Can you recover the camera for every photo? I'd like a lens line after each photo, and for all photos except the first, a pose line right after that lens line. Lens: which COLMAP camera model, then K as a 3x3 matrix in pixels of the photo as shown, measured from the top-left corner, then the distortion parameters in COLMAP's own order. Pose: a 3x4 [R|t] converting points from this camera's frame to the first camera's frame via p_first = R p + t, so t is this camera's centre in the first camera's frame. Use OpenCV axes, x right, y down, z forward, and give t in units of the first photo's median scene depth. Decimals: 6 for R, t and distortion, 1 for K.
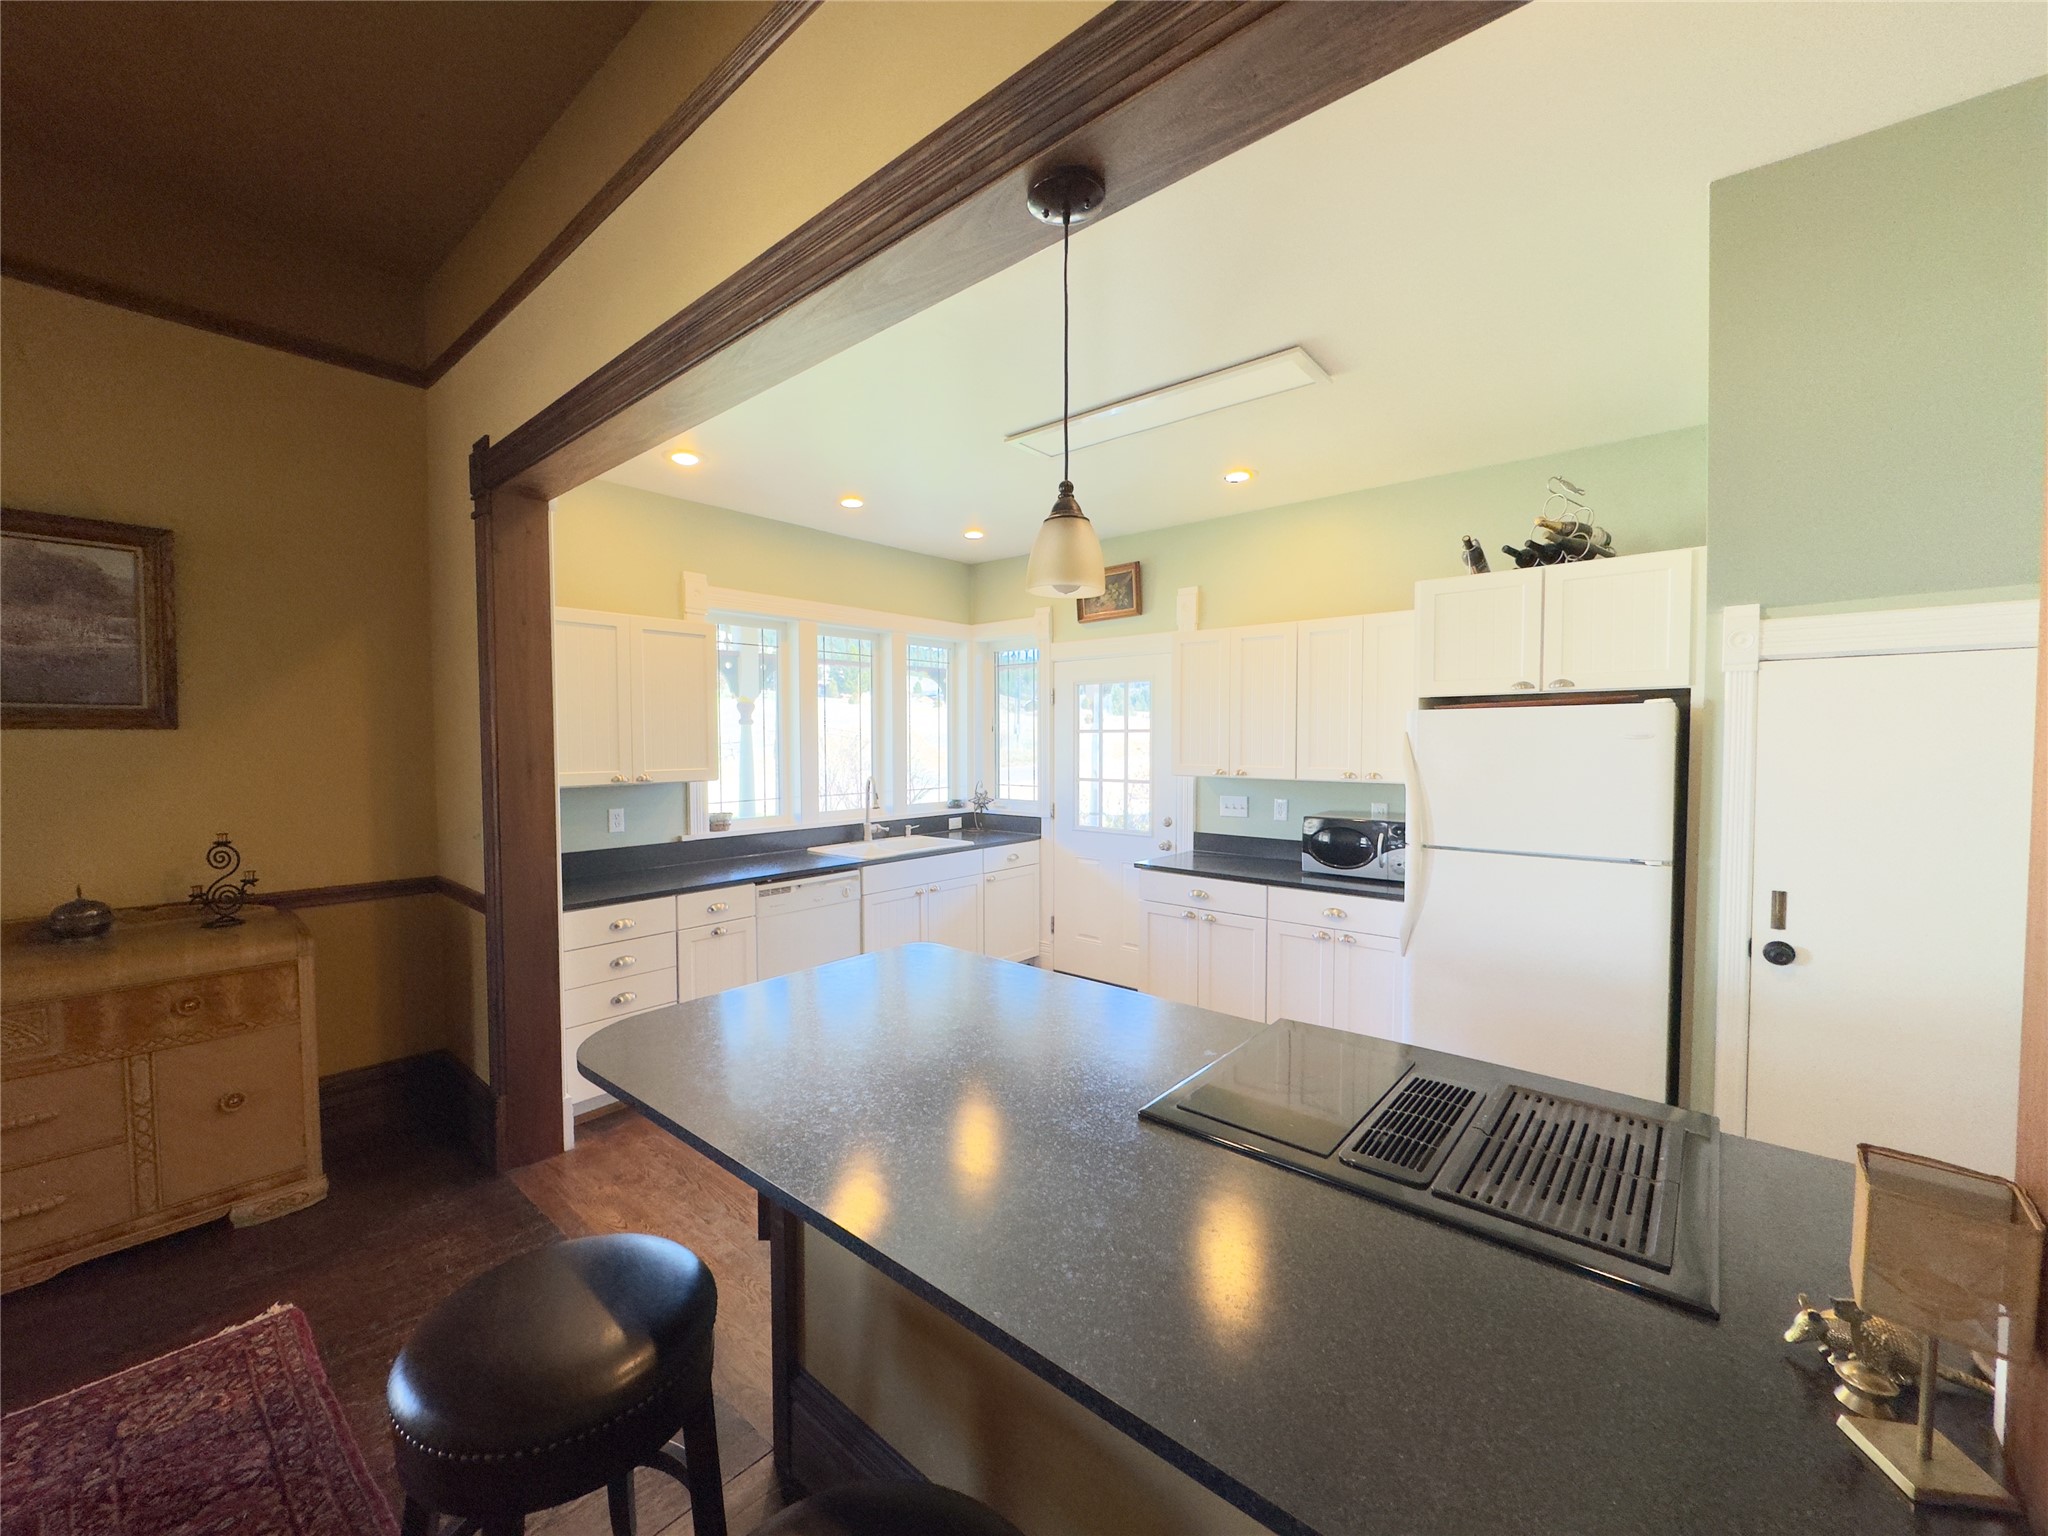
lens RADIAL K [[817.1, 0, 1018.1], [0, 817.1, 773.4], [0, 0, 1]] dist [-0.000756, 0.000841]
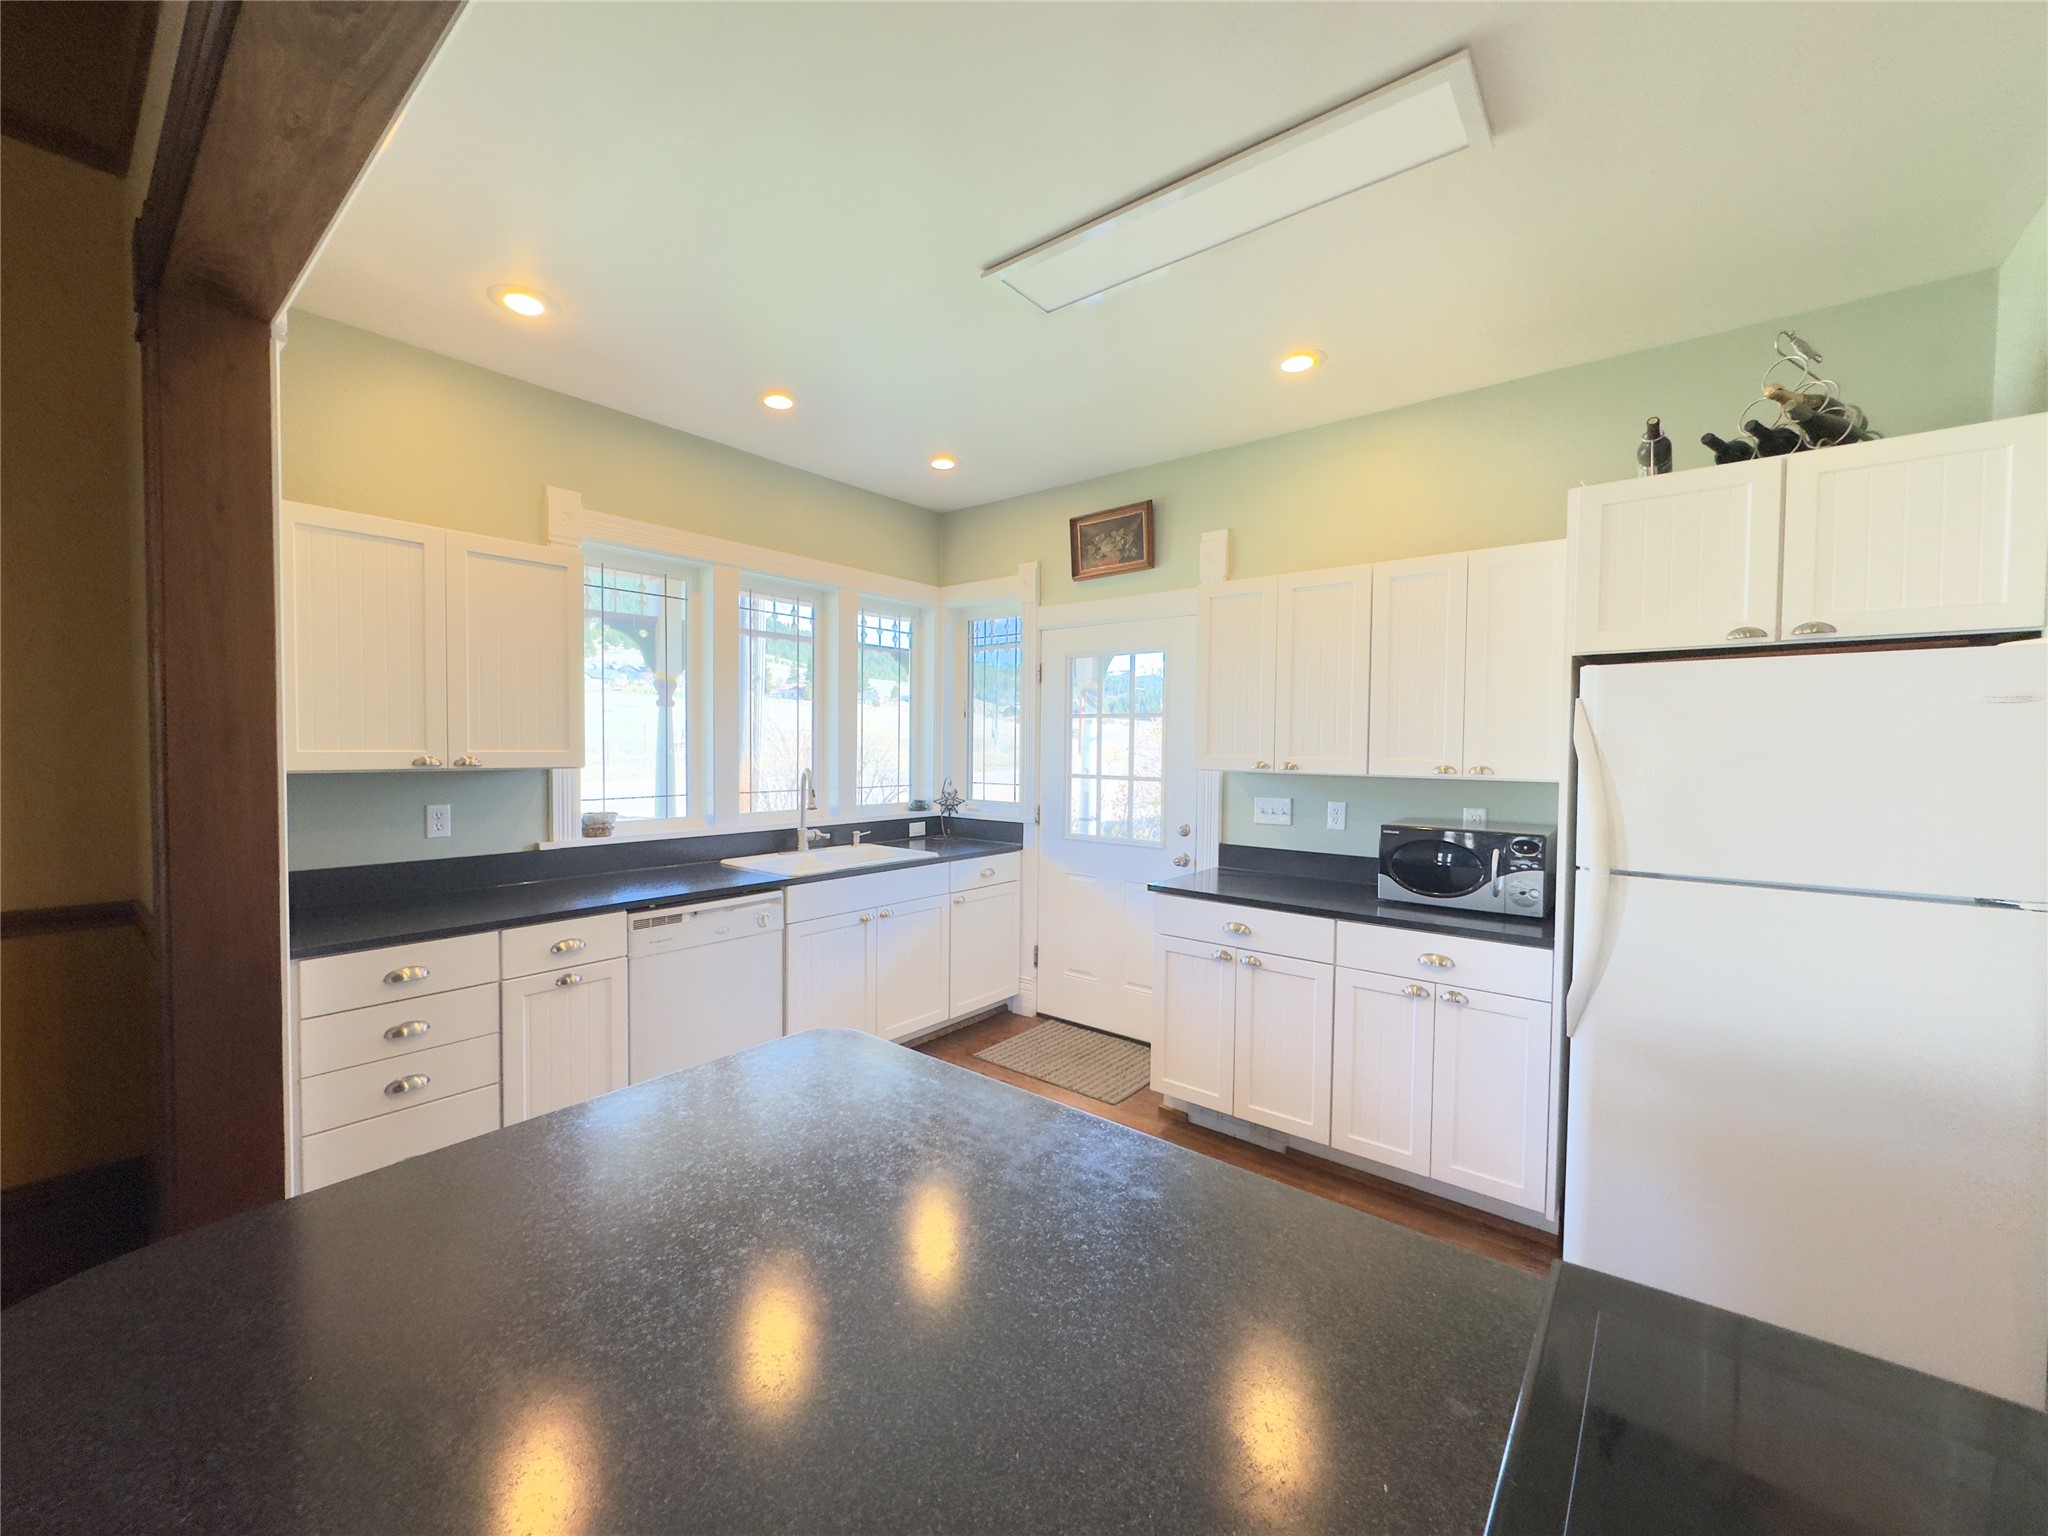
lens RADIAL K [[817.1, 0, 1020.9], [0, 817.1, 772.9], [0, 0, 1]] dist [-0.000756, 0.000841]
pose [[0.999435, 0.011744, 0.031487, 0.000067], [-0.011485, 0.999899, -0.008377, 0.014146], [-0.031582, 0.008011, 0.999469, 0.245492]]
